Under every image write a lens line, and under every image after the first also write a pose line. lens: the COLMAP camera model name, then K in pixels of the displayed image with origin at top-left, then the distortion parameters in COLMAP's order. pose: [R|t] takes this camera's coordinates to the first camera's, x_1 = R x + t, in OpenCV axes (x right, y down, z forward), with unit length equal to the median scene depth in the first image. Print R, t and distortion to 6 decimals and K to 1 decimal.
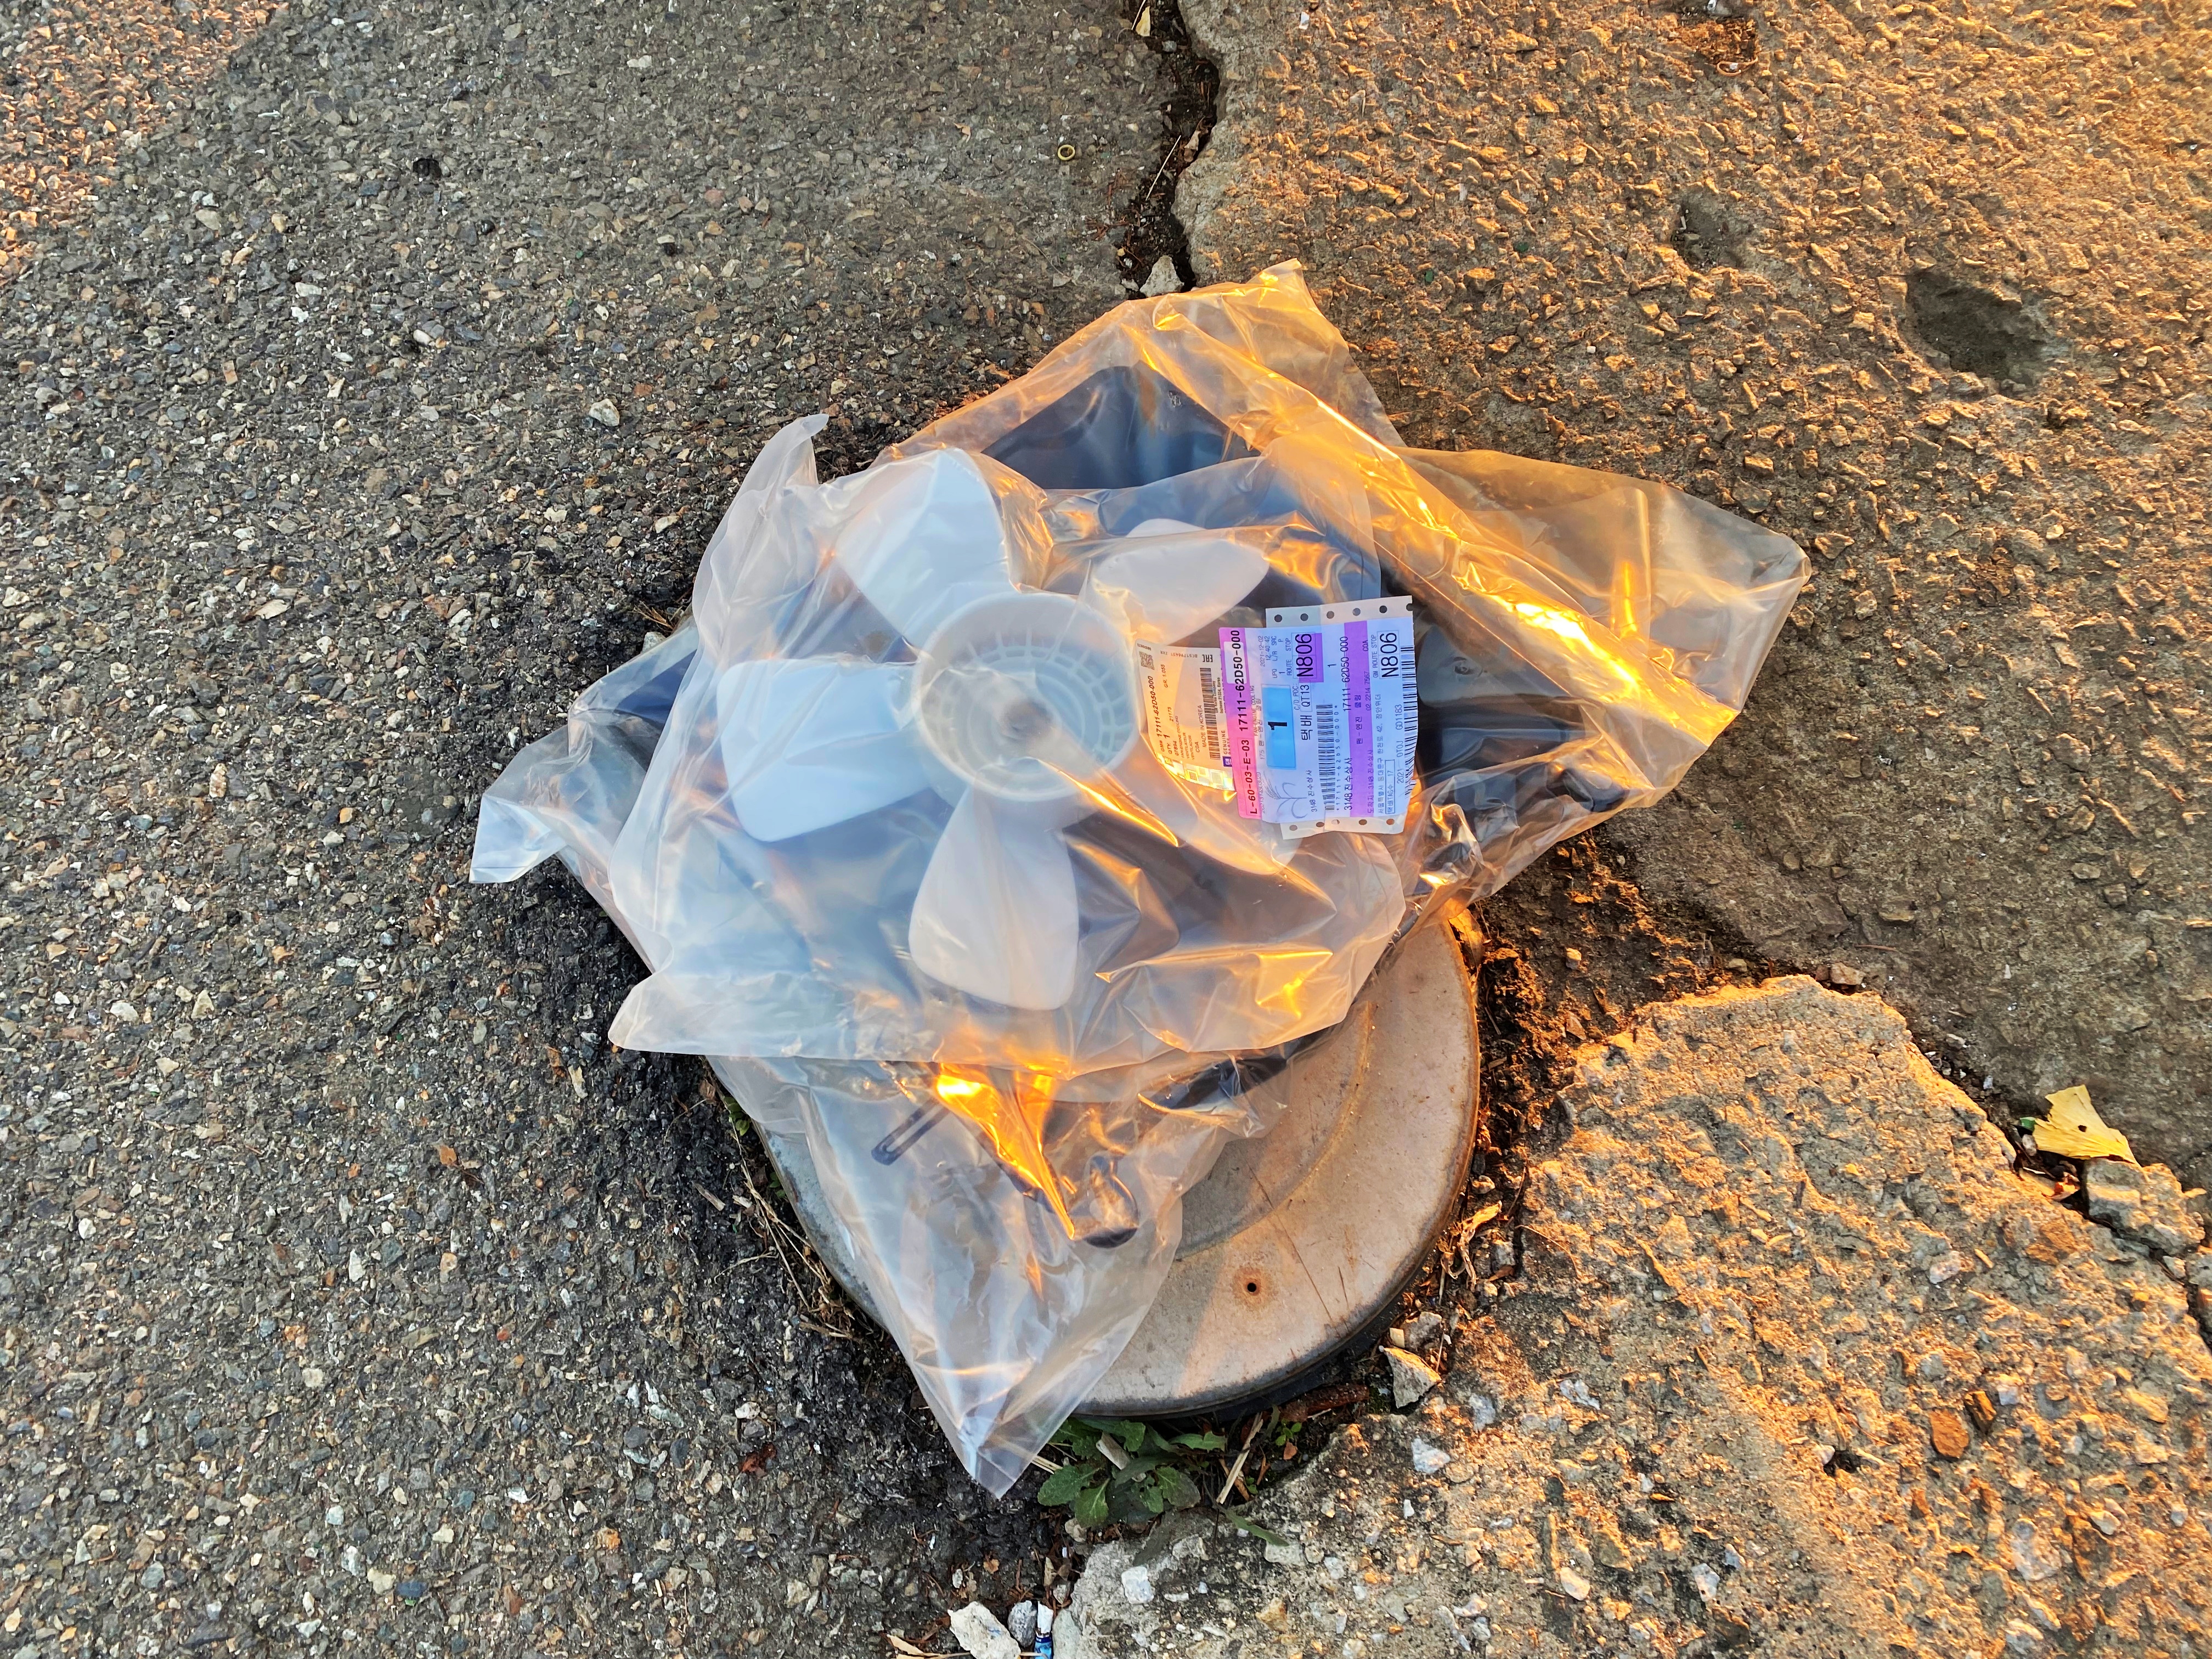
lens RADIAL K [[1639.0, 0, 1106.0], [0, 1639.0, 829.5], [0, 0, 1]] dist [0.014547, -0.006499]
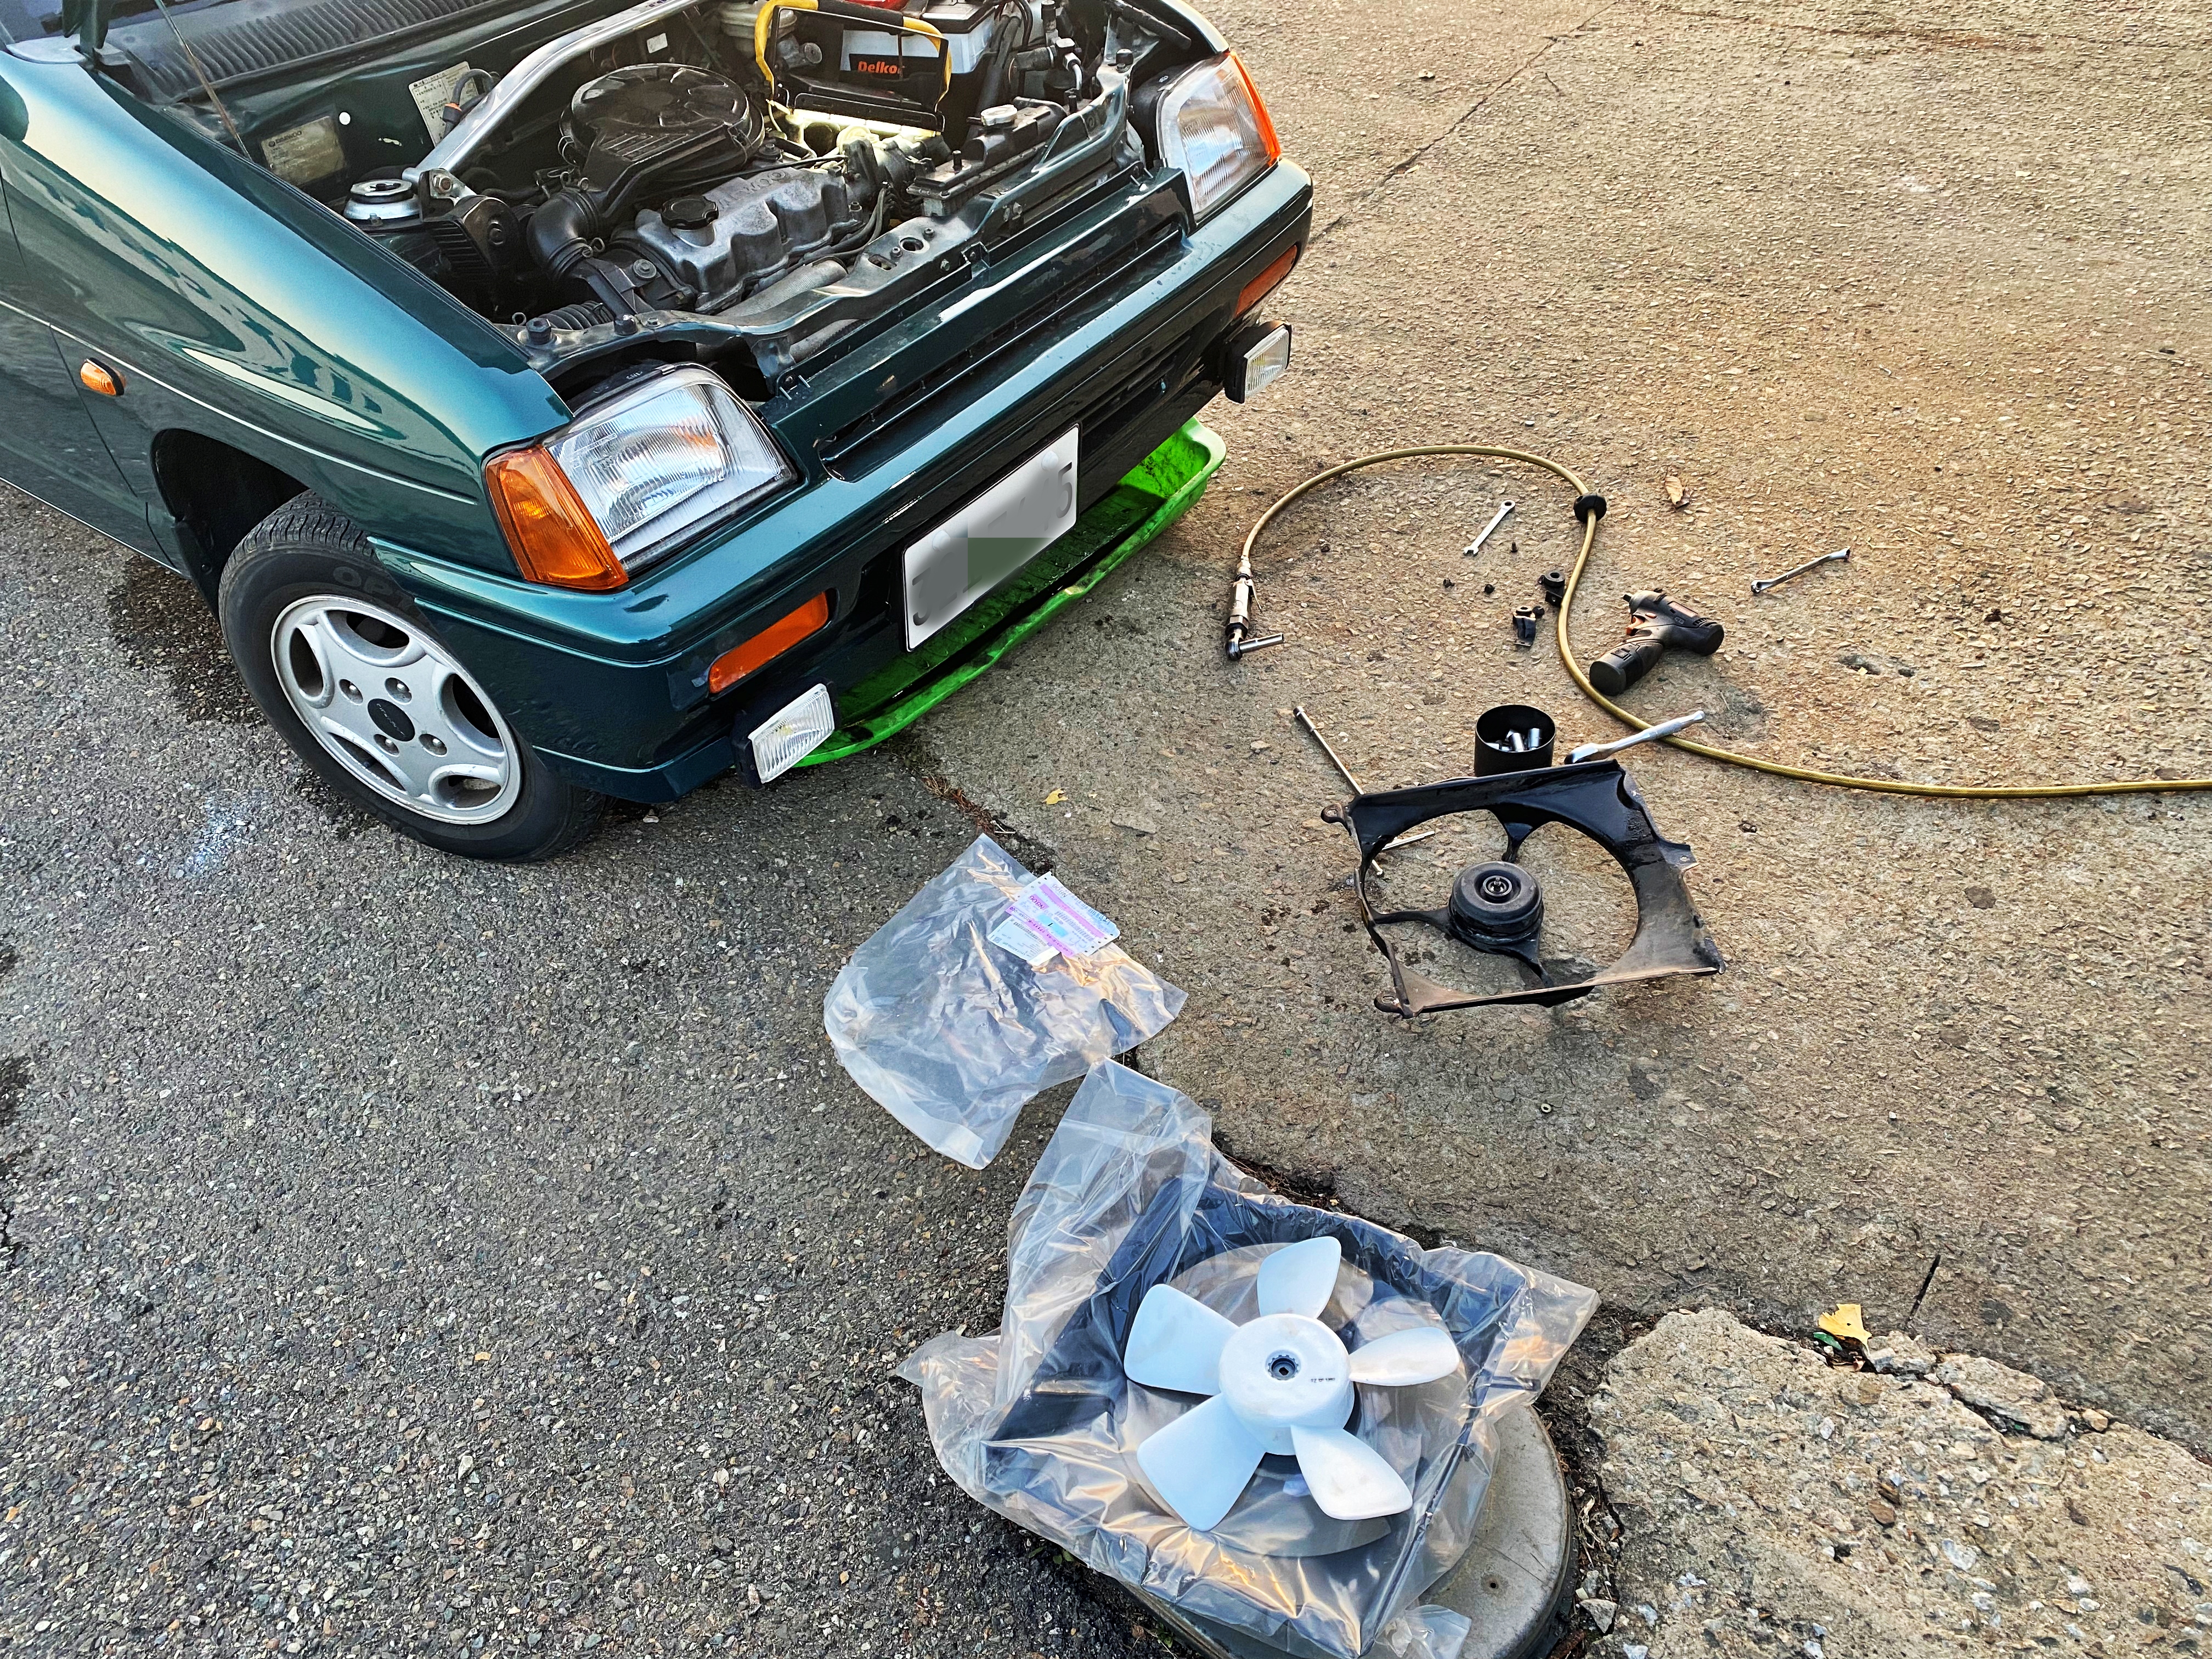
lens RADIAL K [[1639.0, 0, 1106.0], [0, 1639.0, 829.5], [0, 0, 1]] dist [0.014547, -0.006499]
pose [[0.918749, -0.312226, 0.241694, -0.394903], [0.392315, 0.791014, -0.469453, 0.267576], [-0.044608, 0.526129, 0.849234, -0.742124]]
